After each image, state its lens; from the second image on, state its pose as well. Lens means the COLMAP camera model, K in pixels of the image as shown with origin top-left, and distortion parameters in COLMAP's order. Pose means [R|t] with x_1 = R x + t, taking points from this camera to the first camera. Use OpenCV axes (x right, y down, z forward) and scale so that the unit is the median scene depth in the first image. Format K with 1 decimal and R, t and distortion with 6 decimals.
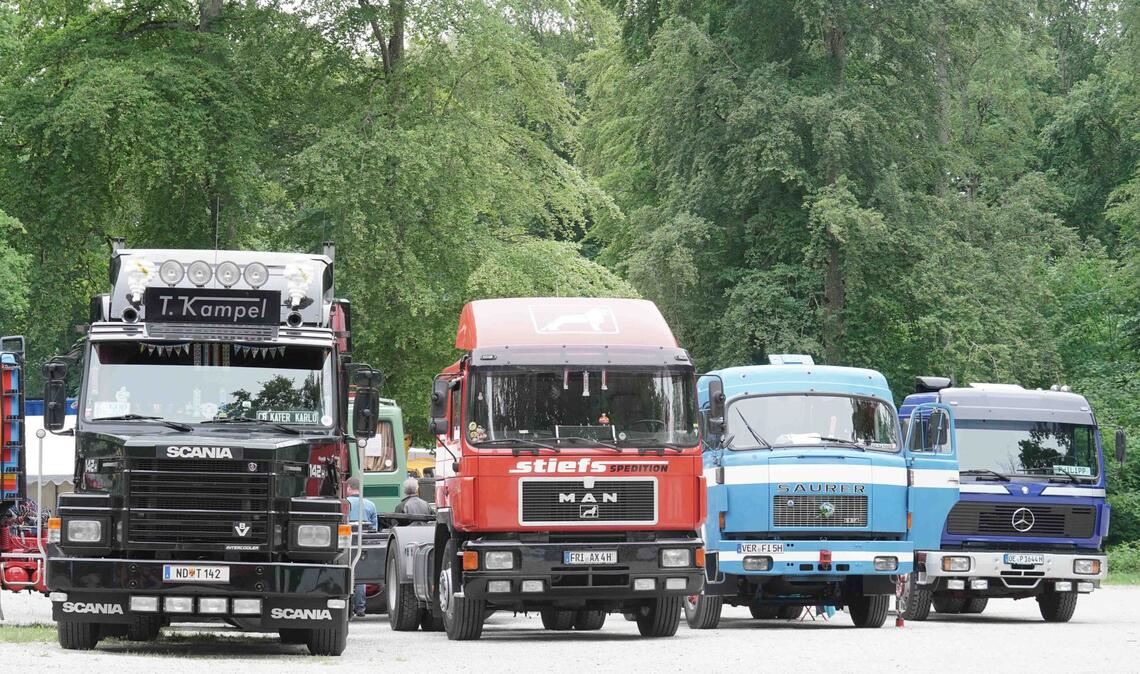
lens RADIAL K [[2534.9, 0, 565.4], [0, 2534.9, 349.3], [0, 0, 1]] dist [-0.185491, 0.000000]
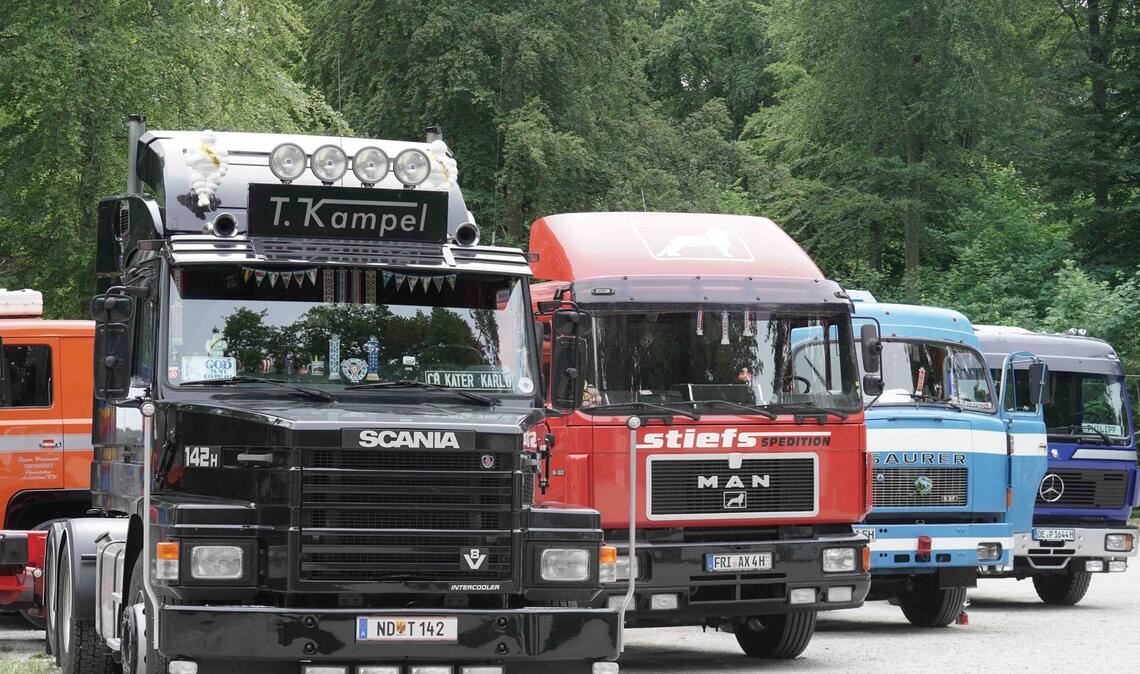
lens RADIAL K [[2534.9, 0, 575.1], [0, 2534.9, 337.6], [0, 0, 1]] dist [-0.185491, 0.000000]
pose [[0.986196, 0.006251, 0.165467, -0.158938], [-0.010118, 0.999695, 0.022538, 0.000091], [-0.165276, -0.023901, 0.985958, 0.273159]]
